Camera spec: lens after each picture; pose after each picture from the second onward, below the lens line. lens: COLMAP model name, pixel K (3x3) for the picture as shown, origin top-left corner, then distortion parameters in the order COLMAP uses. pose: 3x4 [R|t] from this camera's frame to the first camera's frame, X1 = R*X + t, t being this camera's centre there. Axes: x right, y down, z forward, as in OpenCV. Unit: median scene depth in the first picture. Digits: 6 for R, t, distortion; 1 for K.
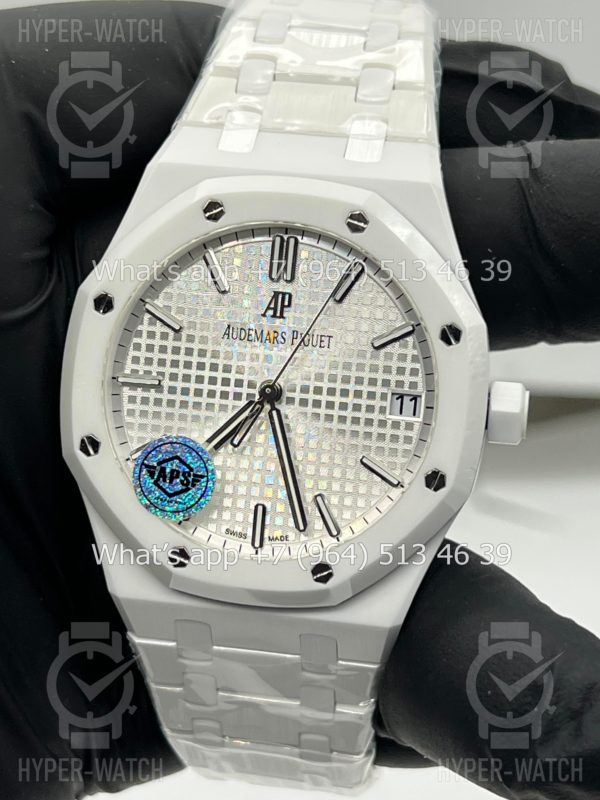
lens RADIAL K [[1844.9, 0, 290.8], [0, 1844.9, 379.5], [0, 0, 1]] dist [0.223951, 0.000000]
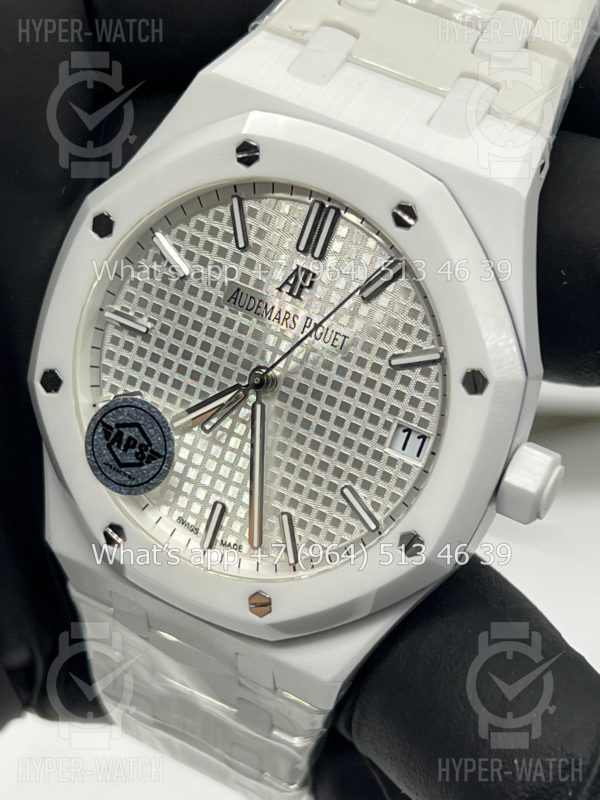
lens RADIAL K [[1844.9, 0, 302.7], [0, 1844.9, 406.8], [0, 0, 1]] dist [0.223951, 0.000000]
pose [[0.945085, 0.278673, -0.170752, 0.152782], [-0.243597, 0.948940, 0.200435, -0.154607], [0.217889, -0.147834, 0.964712, 0.191972]]
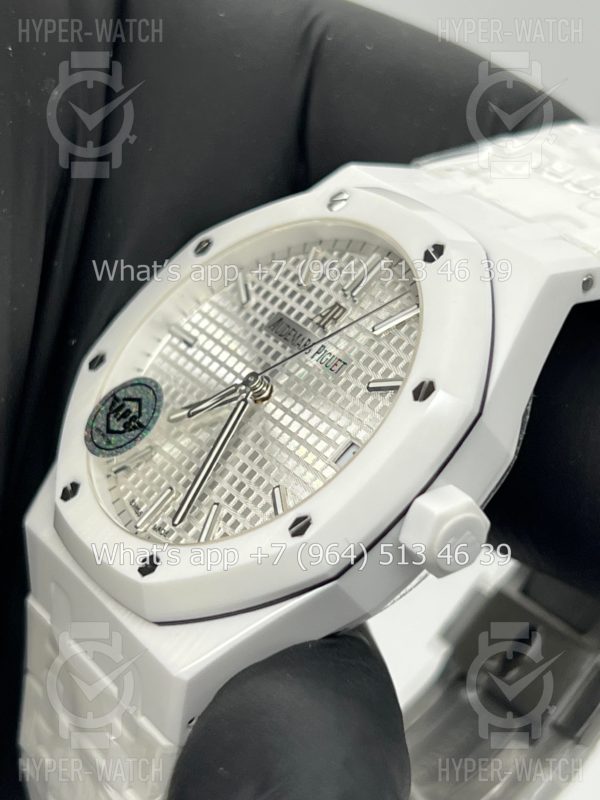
lens RADIAL K [[1844.9, 0, 301.9], [0, 1844.9, 397.4], [0, 0, 1]] dist [0.223951, 0.000000]
pose [[0.664397, 0.383888, -0.641254, 0.550842], [-0.601661, 0.783726, -0.154197, 0.129632], [0.443373, 0.488266, 0.751676, 0.368393]]
